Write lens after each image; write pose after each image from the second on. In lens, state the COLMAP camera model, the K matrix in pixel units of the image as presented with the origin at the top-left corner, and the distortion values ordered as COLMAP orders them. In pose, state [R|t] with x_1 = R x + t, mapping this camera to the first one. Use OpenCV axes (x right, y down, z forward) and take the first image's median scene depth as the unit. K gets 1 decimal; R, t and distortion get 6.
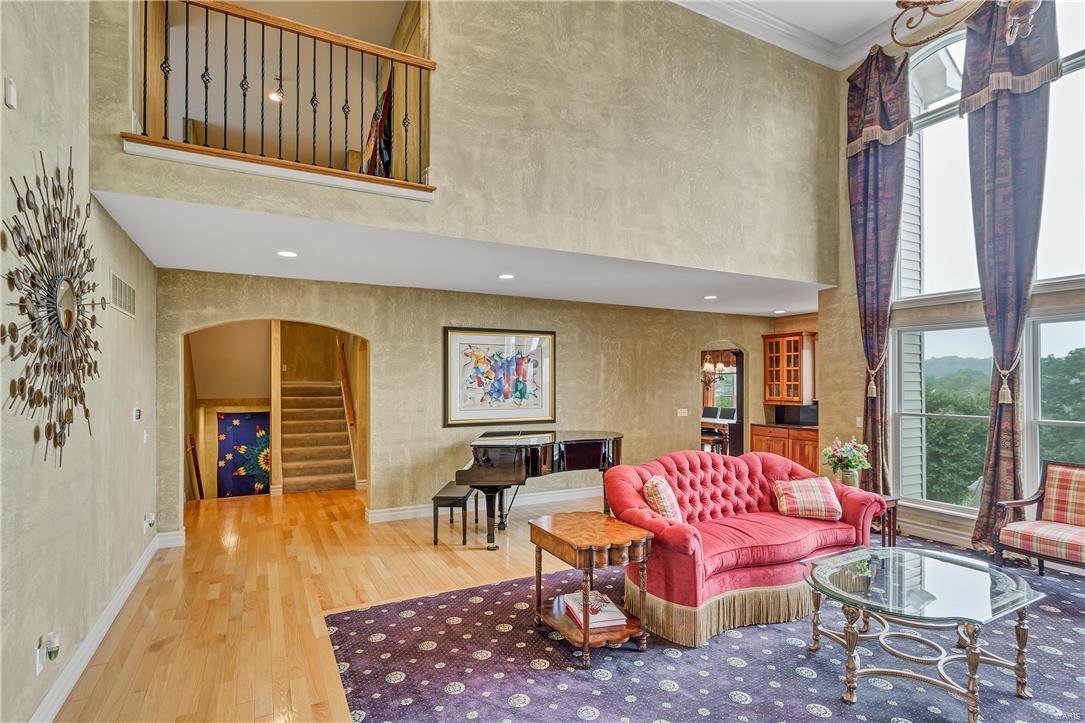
lens RADIAL K [[524.8, 0, 540.7], [0, 524.8, 378.8], [0, 0, 1]] dist [0.001301, 0.000828]
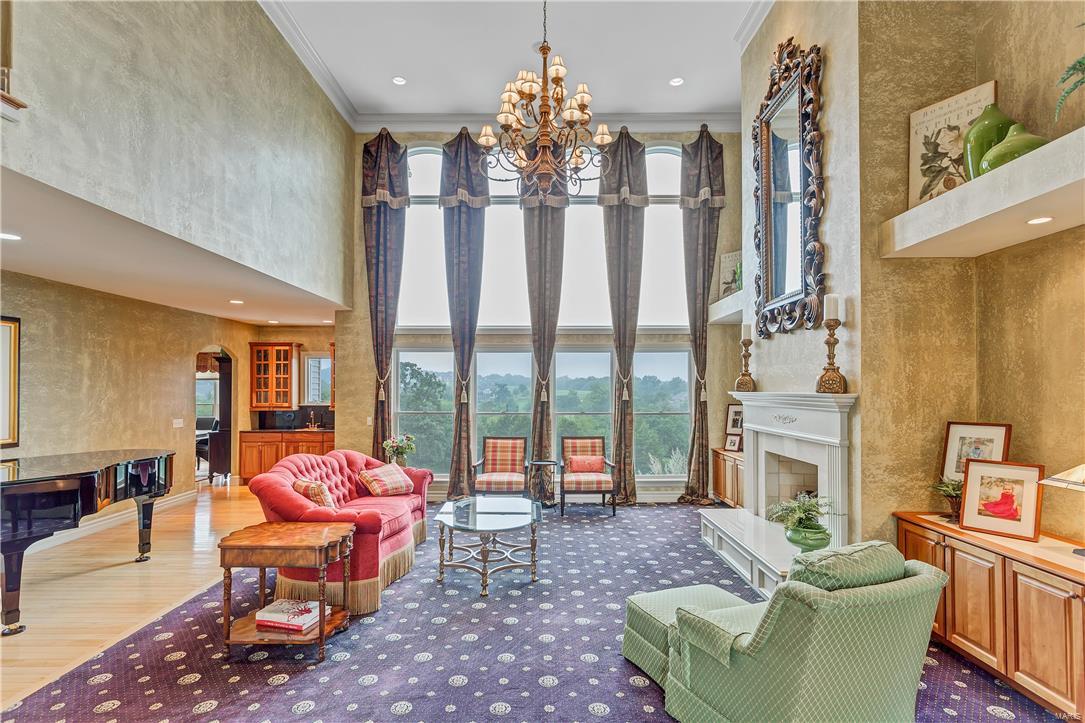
lens RADIAL K [[528.3, 0, 531.4], [0, 528.3, 384.9], [0, 0, 1]] dist [0.002983, 0.001359]
pose [[0.479606, 0.005295, 0.877468, -0.320795], [-0.004536, 0.999983, -0.003555, -0.000616], [-0.877472, -0.002275, 0.479622, 0.059779]]
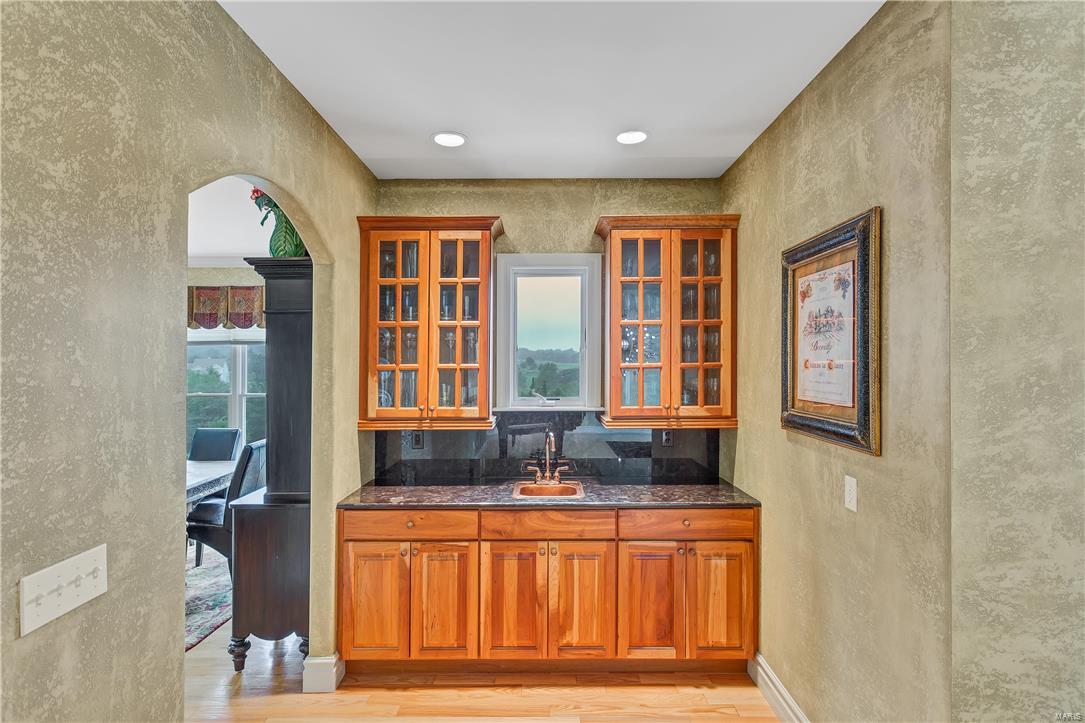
lens RADIAL K [[538.8, 0, 542.5], [0, 538.8, 361.5], [0, 0, 1]] dist [0.002704, 0.000532]
pose [[0.470458, 0.003963, 0.882413, 0.286073], [-0.004772, 0.999987, -0.001947, 0.008001], [-0.882409, -0.003295, 0.470471, 1.151552]]
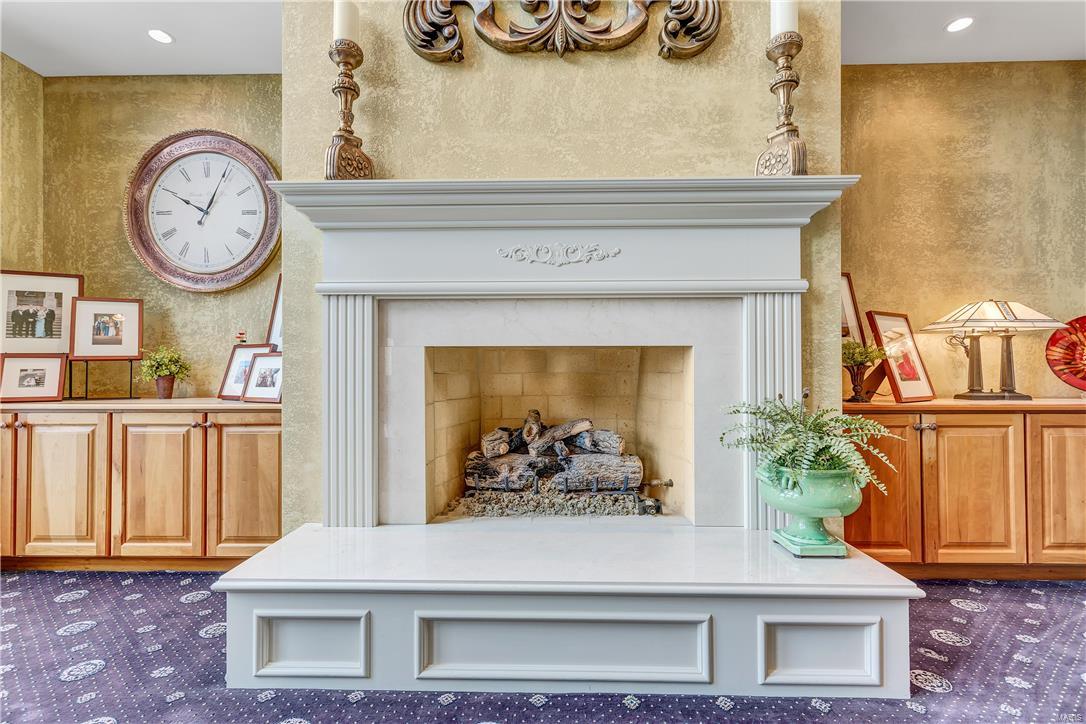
lens RADIAL K [[506.5, 0, 547.2], [0, 506.5, 364.4], [0, 0, 1]] dist [0.001090, 0.000213]
pose [[-0.874672, 0.002866, 0.484707, 0.437059], [-0.003443, 0.999921, -0.012125, 0.123145], [-0.484703, -0.012274, -0.874592, 0.398874]]
